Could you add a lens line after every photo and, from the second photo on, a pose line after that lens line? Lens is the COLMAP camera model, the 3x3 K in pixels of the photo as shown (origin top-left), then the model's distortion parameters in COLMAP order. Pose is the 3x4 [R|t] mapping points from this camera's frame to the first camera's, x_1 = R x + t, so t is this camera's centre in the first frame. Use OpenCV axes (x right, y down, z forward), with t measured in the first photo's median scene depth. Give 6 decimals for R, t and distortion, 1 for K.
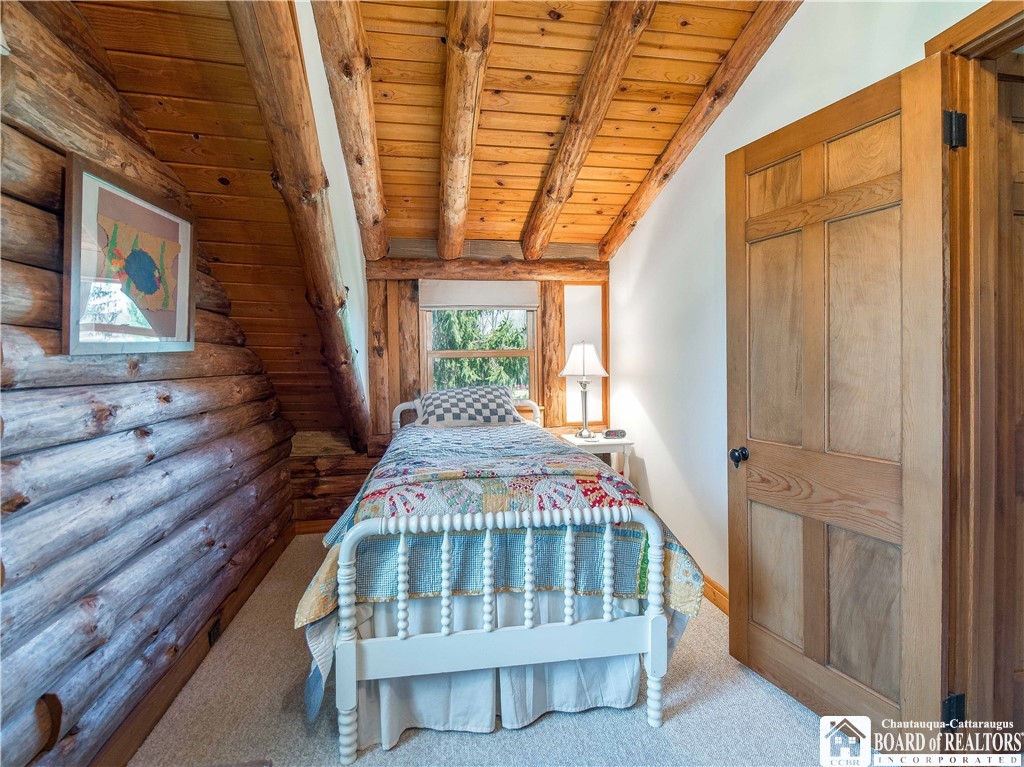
lens RADIAL K [[505.5, 0, 512.5], [0, 505.5, 365.5], [0, 0, 1]] dist [0.000833, -0.000668]
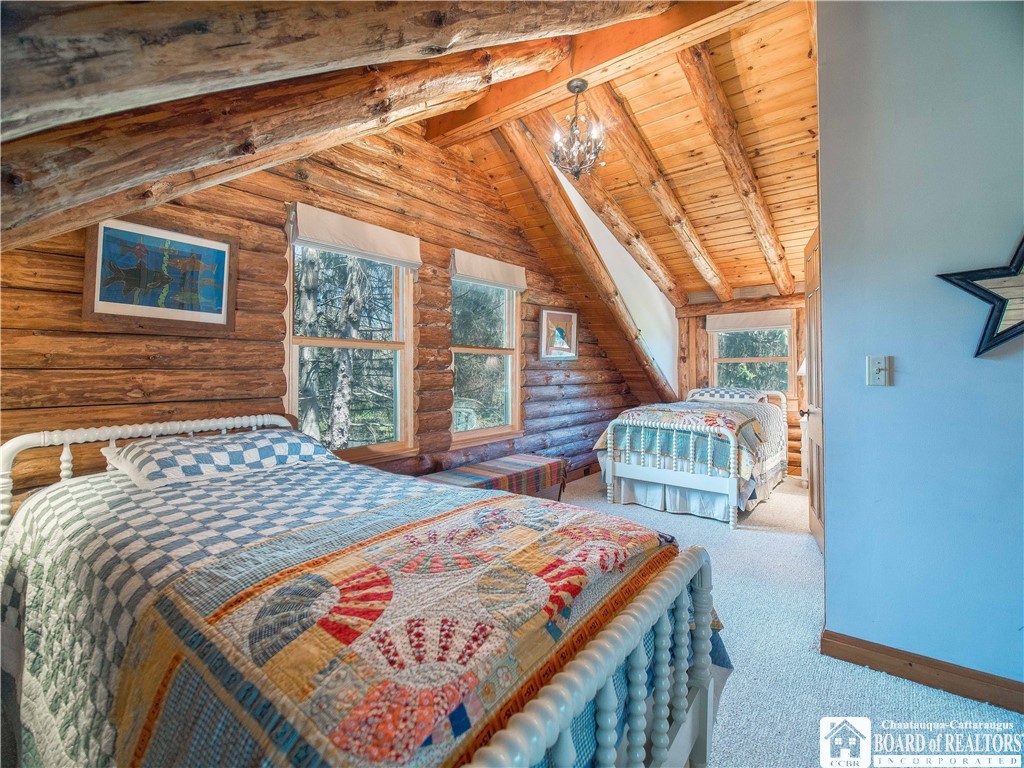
lens RADIAL K [[465.5, 0, 516.1], [0, 465.5, 363.5], [0, 0, 1]] dist [0.002221, -0.006893]
pose [[0.666380, -0.005555, -0.745591, 1.010828], [-0.011426, 0.999779, -0.017661, 0.040686], [0.745524, 0.020288, 0.666169, -0.910334]]
